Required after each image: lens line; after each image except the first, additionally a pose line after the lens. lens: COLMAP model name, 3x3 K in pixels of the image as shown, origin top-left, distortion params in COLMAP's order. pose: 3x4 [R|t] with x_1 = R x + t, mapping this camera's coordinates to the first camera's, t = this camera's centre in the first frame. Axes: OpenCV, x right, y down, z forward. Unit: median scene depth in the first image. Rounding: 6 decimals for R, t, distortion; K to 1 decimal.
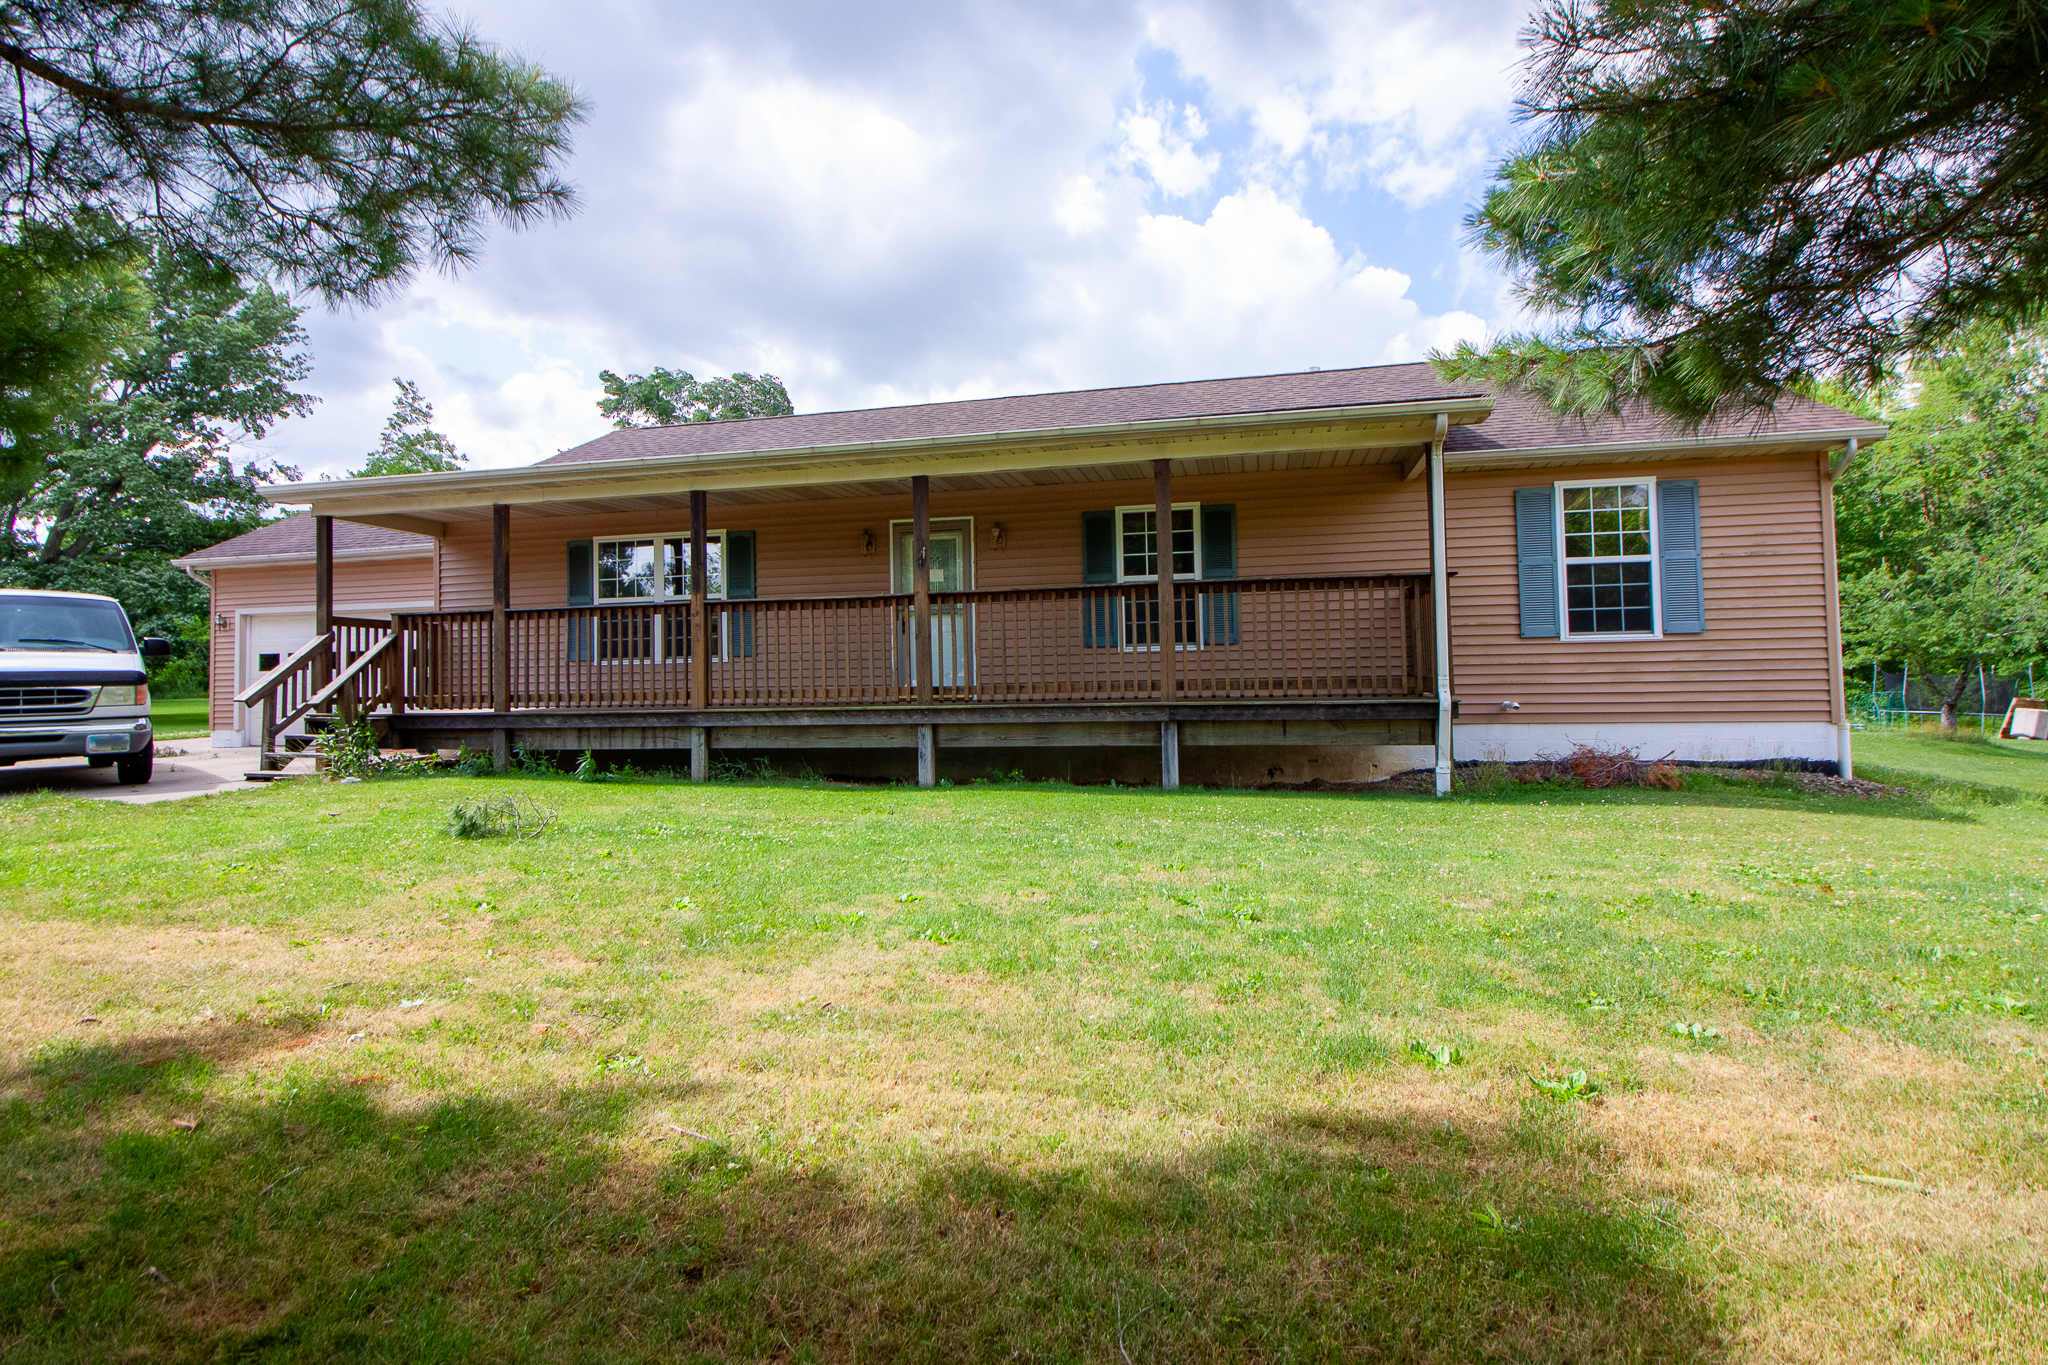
lens RADIAL K [[1020.6, 0, 1024.7], [0, 1020.6, 683.3], [0, 0, 1]] dist [-0.005276, 0.000371]
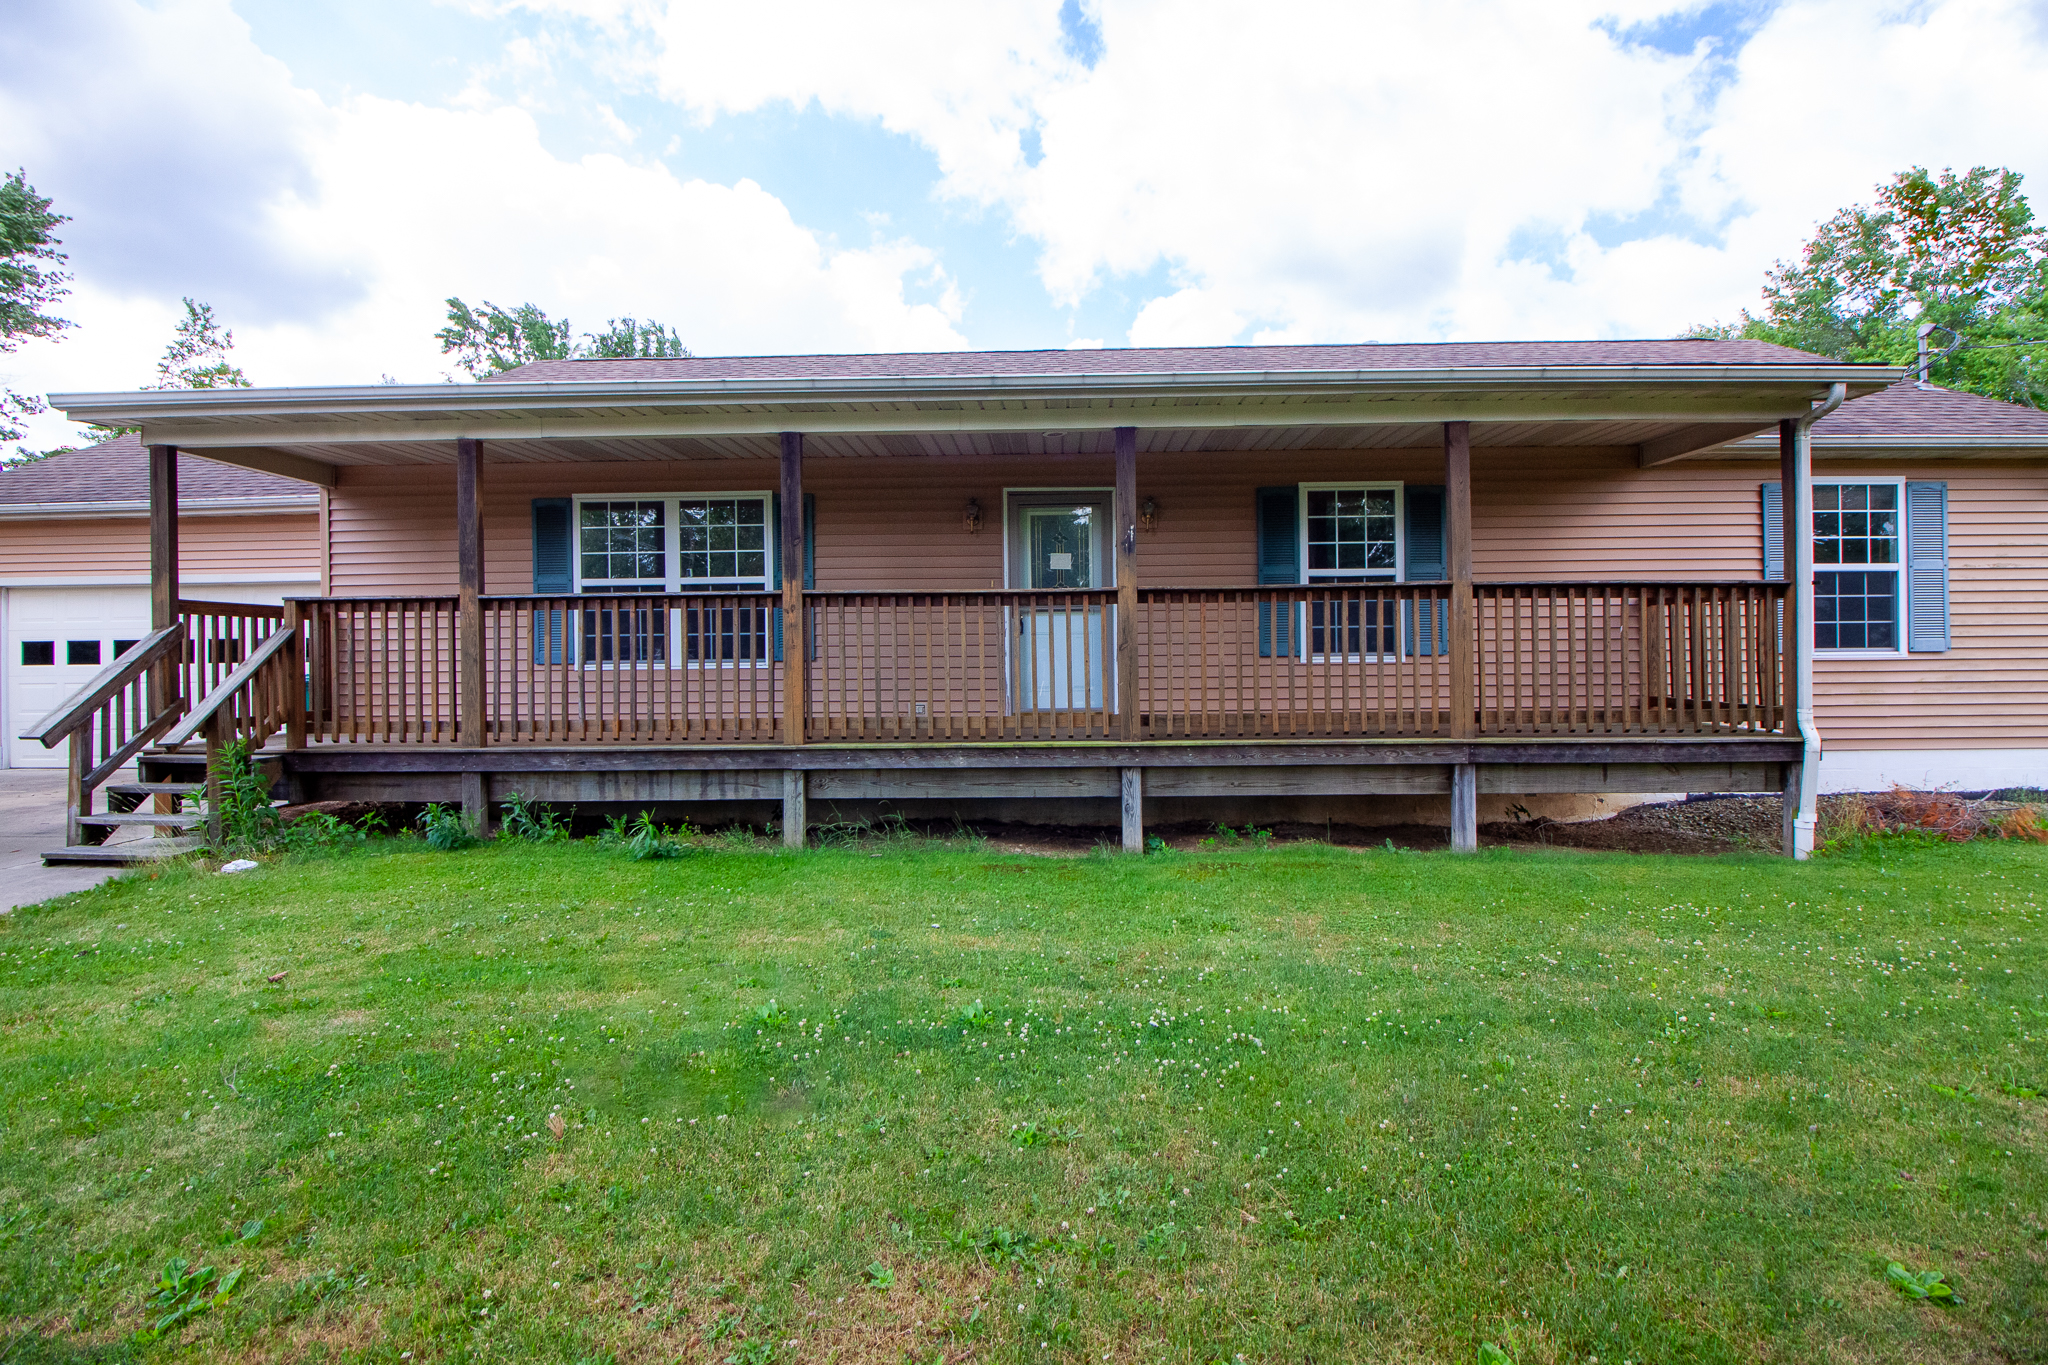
lens RADIAL K [[943.9, 0, 1019.4], [0, 943.9, 683.3], [0, 0, 1]] dist [-0.011339, -0.003057]
pose [[0.979940, 0.001703, 0.199283, -0.284600], [-0.007823, 0.999522, 0.029924, -0.036023], [-0.199137, -0.030882, 0.979485, 0.318651]]
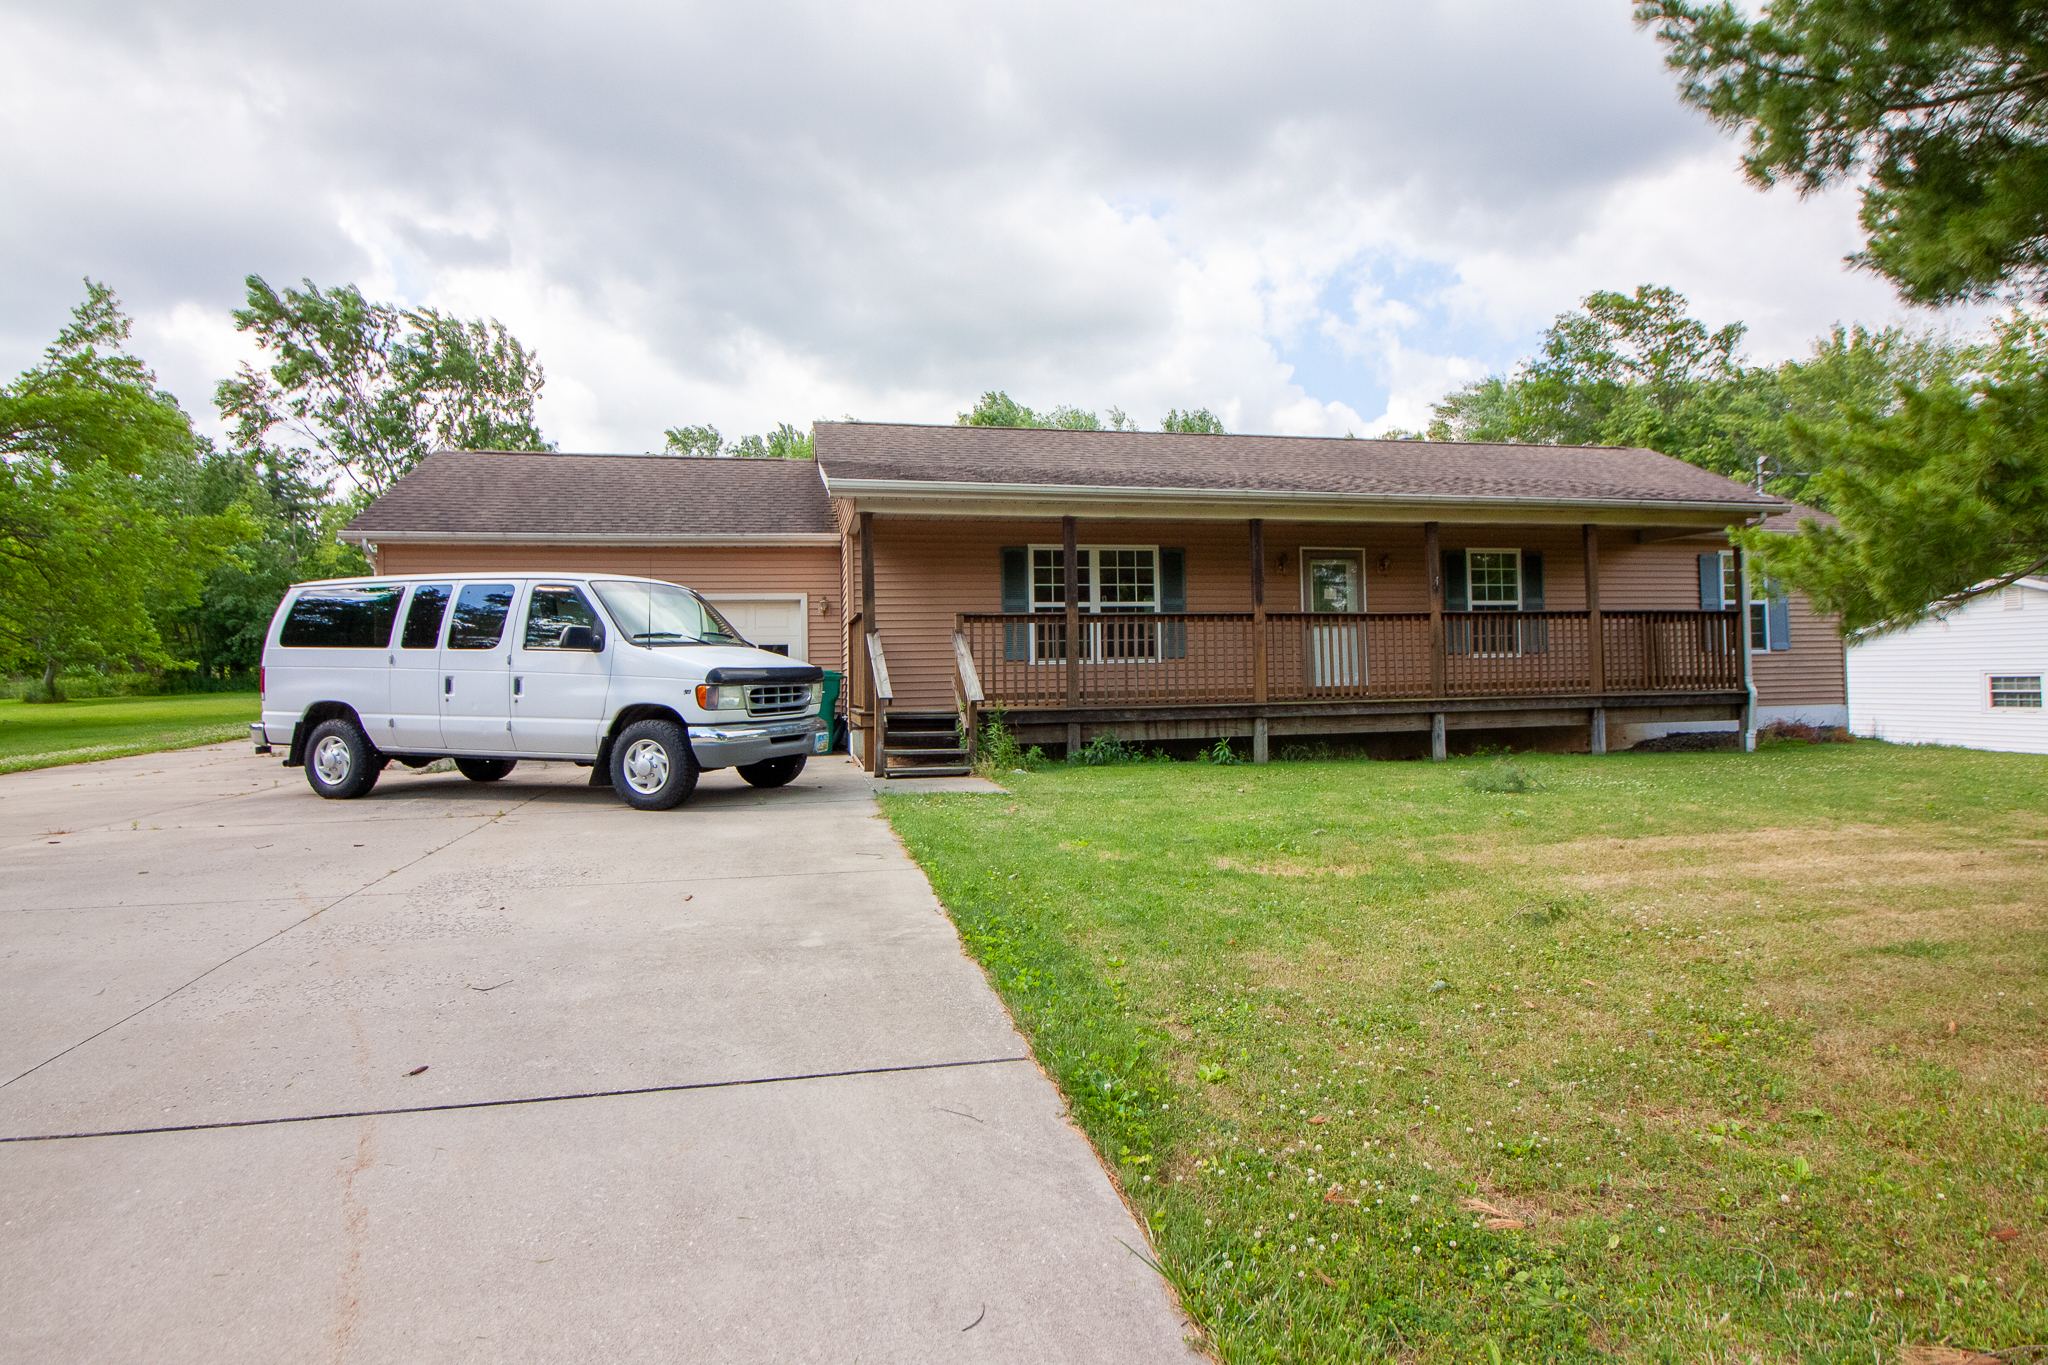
lens RADIAL K [[1072.6, 0, 1023.9], [0, 1072.6, 679.8], [0, 0, 1]] dist [-0.010039, 0.000104]
pose [[0.902066, 0.001177, 0.431596, -1.061002], [0.001825, 0.999977, -0.006543, 0.006038], [-0.431594, 0.006689, 0.902043, -0.005850]]
